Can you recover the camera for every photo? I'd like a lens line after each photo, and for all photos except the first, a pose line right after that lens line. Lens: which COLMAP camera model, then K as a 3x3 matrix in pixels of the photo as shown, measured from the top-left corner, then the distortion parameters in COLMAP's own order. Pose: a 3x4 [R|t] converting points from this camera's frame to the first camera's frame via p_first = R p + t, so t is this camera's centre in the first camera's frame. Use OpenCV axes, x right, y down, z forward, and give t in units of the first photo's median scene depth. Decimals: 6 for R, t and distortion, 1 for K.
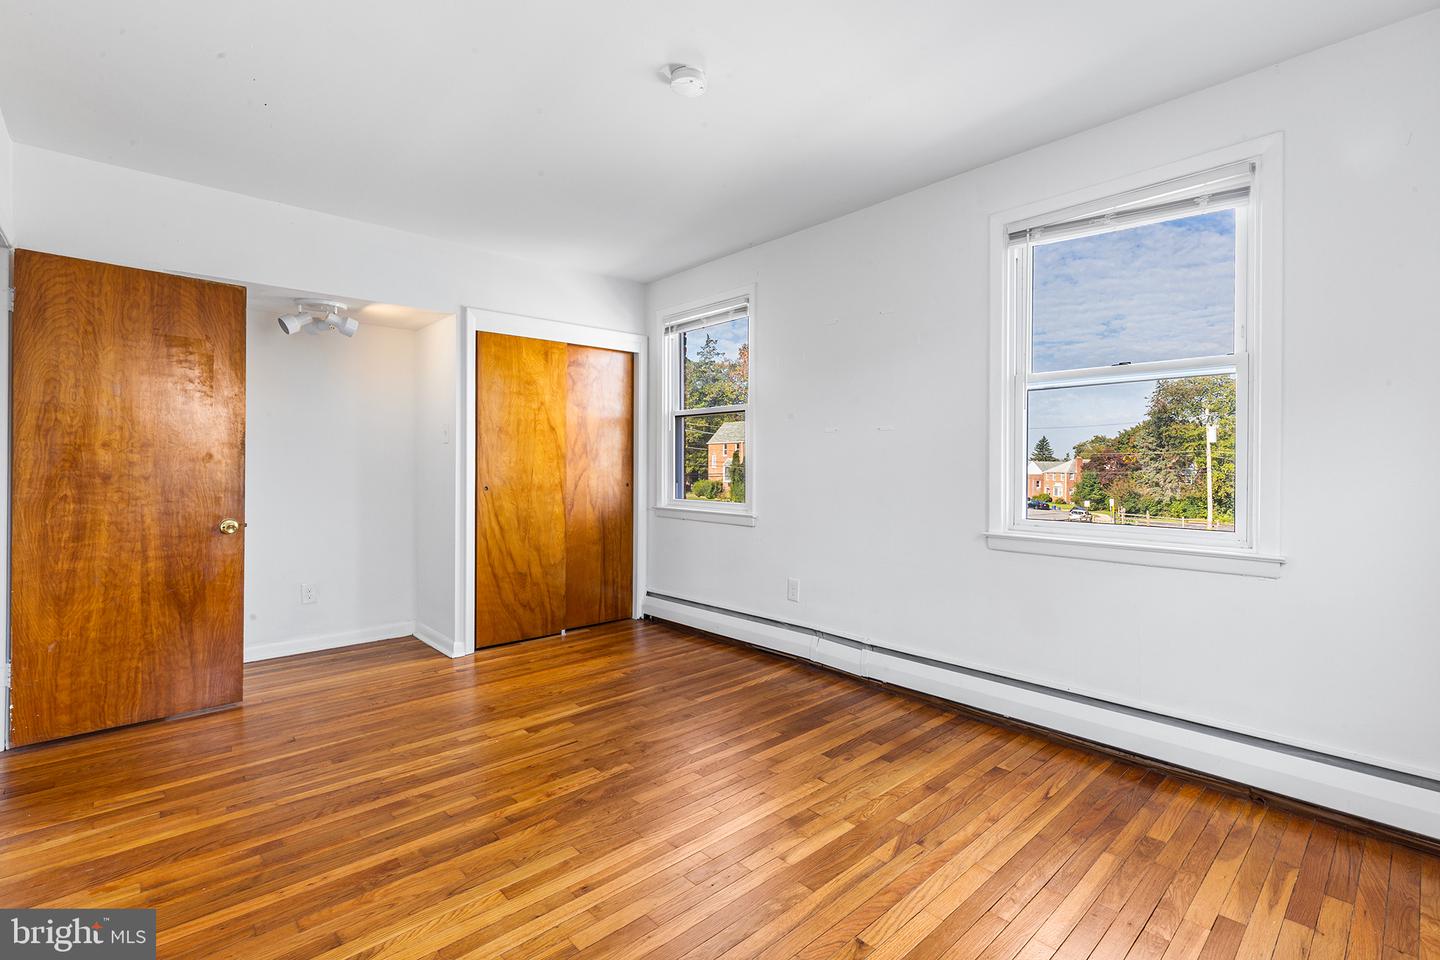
lens RADIAL K [[647.2, 0, 719.6], [0, 647.2, 466.4], [0, 0, 1]] dist [0.002243, 0.000713]
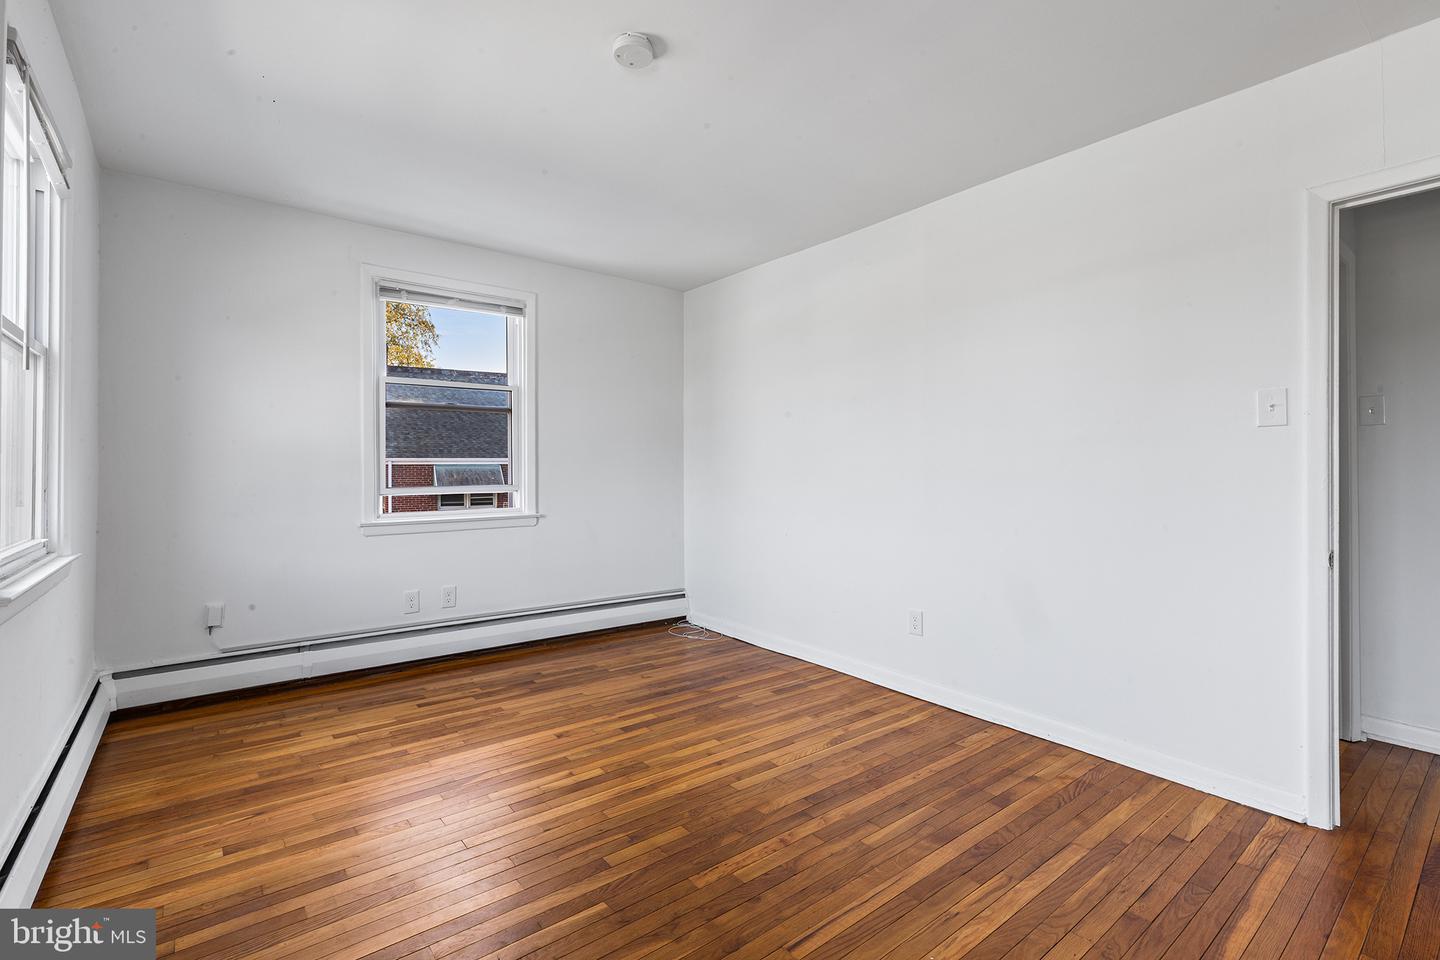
lens RADIAL K [[647.2, 0, 719.6], [0, 647.2, 466.4], [0, 0, 1]] dist [0.002243, 0.000713]
pose [[-0.997902, -0.004496, 0.064588, -0.259978], [-0.005027, 0.999955, -0.008071, 0.000911], [-0.064548, -0.008378, -0.997879, 2.121864]]
